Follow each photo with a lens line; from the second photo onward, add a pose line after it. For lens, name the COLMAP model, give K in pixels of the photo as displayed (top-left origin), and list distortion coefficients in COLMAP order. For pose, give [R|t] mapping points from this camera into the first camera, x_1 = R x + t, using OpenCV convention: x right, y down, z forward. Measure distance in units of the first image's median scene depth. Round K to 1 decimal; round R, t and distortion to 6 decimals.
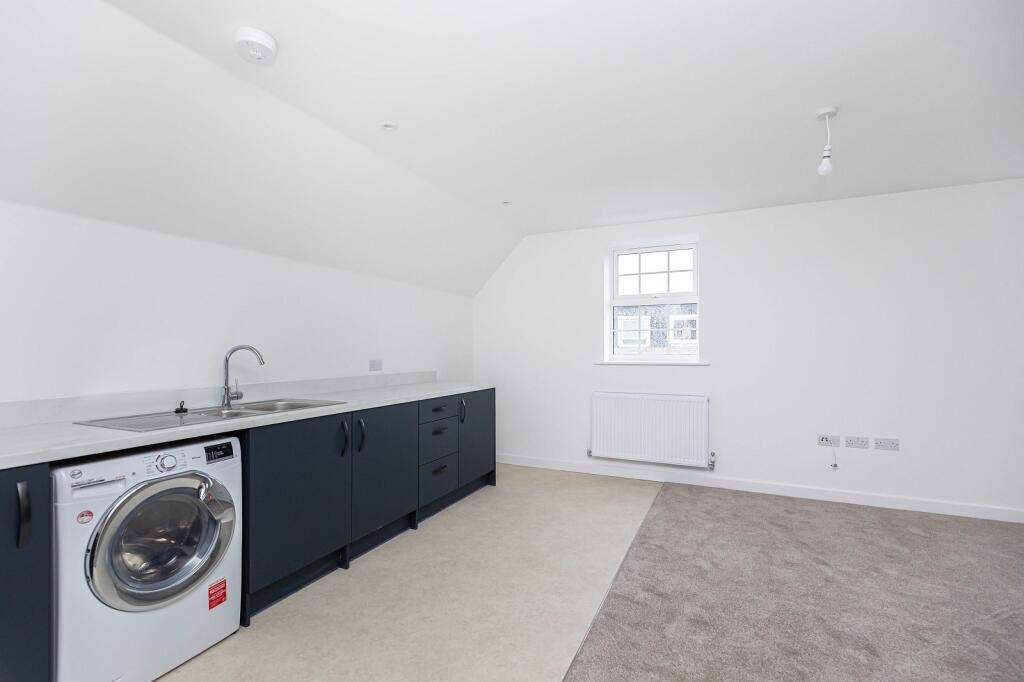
lens RADIAL K [[460.0, 0, 513.5], [0, 460.0, 353.9], [0, 0, 1]] dist [0.001075, 0.000168]
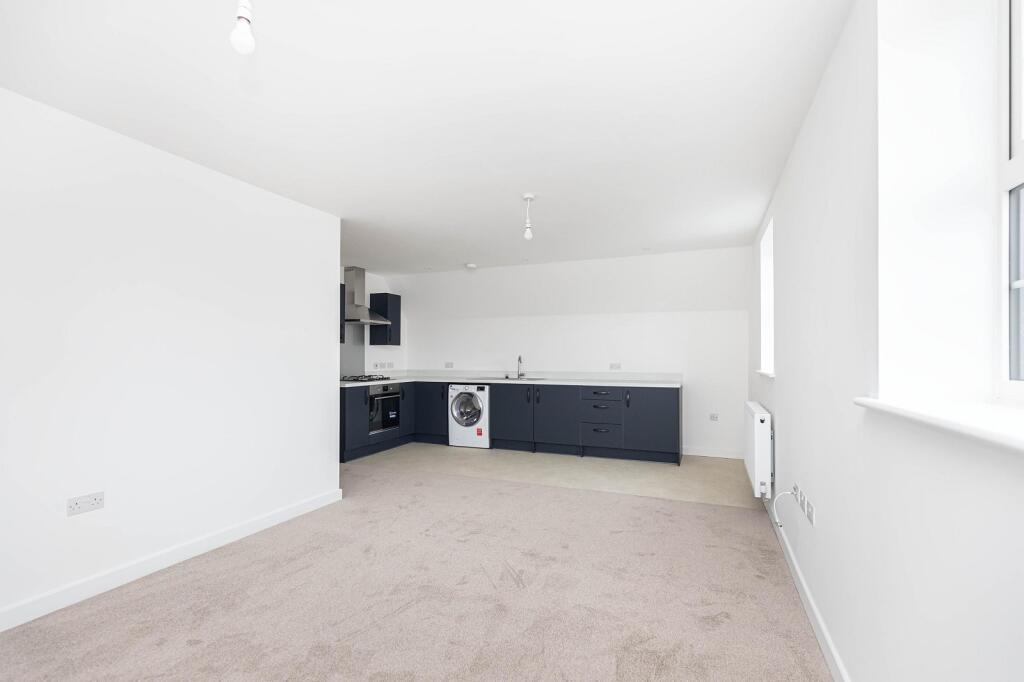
lens RADIAL K [[460.0, 0, 513.5], [0, 460.0, 353.9], [0, 0, 1]] dist [0.001075, 0.000168]
pose [[0.040359, -0.001141, -0.999185, 1.994232], [-0.008233, 0.999965, -0.001474, -0.022360], [0.999151, 0.008285, 0.040348, 0.837281]]
